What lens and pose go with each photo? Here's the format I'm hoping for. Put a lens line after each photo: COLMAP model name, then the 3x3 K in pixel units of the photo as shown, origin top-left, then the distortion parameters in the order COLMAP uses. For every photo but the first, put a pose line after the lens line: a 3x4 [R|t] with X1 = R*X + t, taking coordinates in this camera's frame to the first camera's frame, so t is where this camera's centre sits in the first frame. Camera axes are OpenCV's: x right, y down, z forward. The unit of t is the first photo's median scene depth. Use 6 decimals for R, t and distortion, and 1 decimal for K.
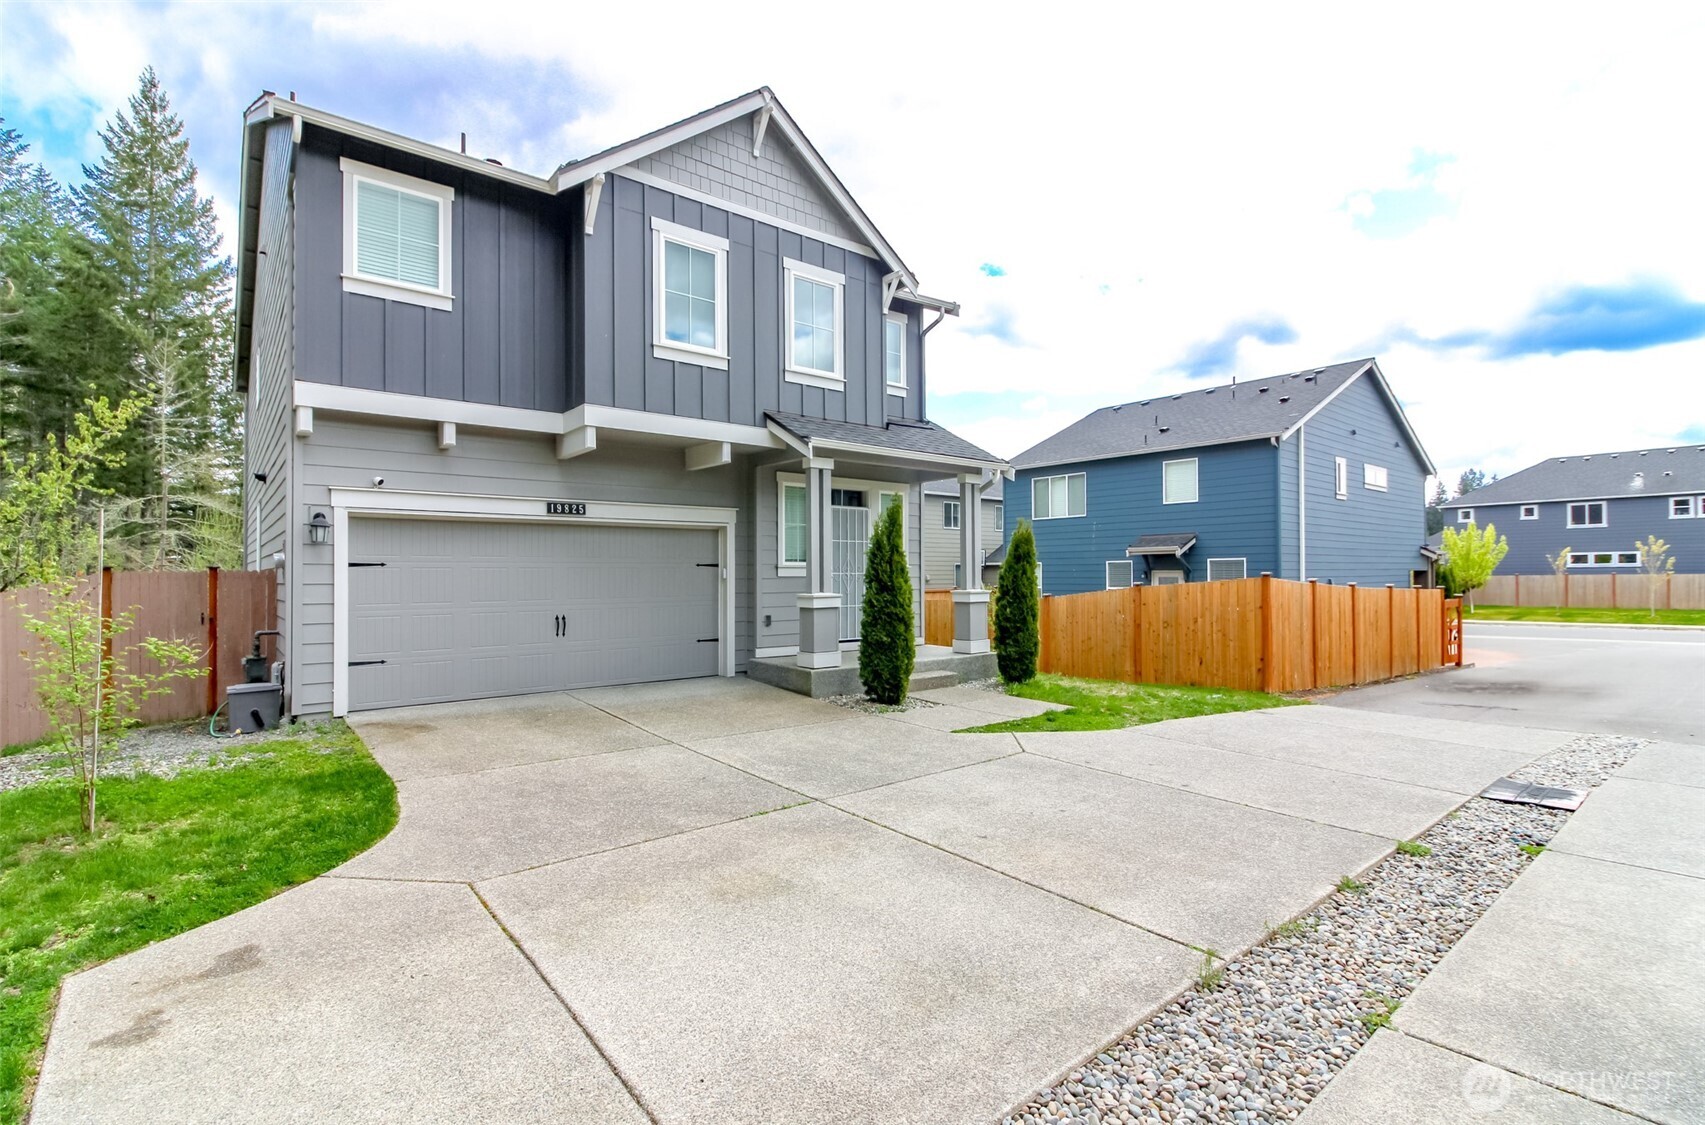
lens RADIAL K [[803.2, 0, 852.5], [0, 803.2, 562.5], [0, 0, 1]] dist [0.013138, -0.000244]
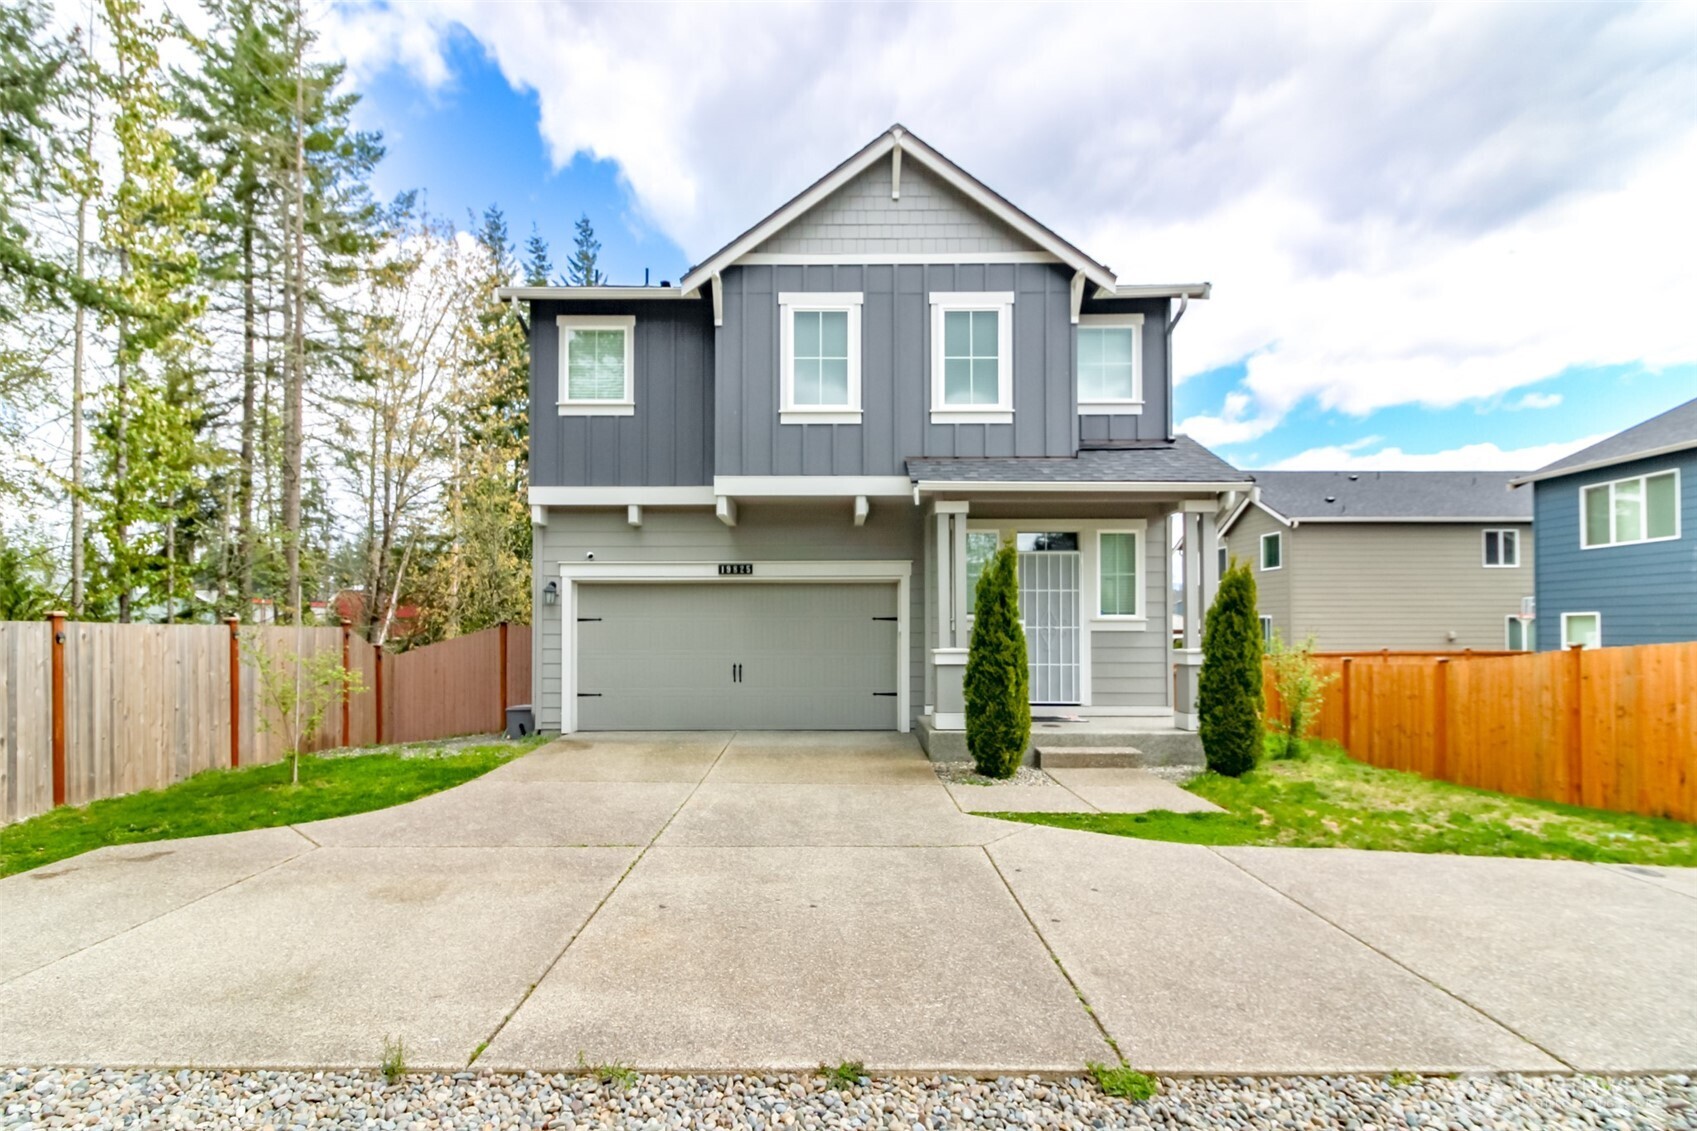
lens RADIAL K [[822.0, 0, 846.2], [0, 822.0, 613.3], [0, 0, 1]] dist [0.020181, -0.014779]
pose [[0.767451, -0.009800, -0.641033, 0.500809], [0.006739, 0.999951, -0.007219, 0.003991], [0.641072, 0.001221, 0.767480, 0.211255]]
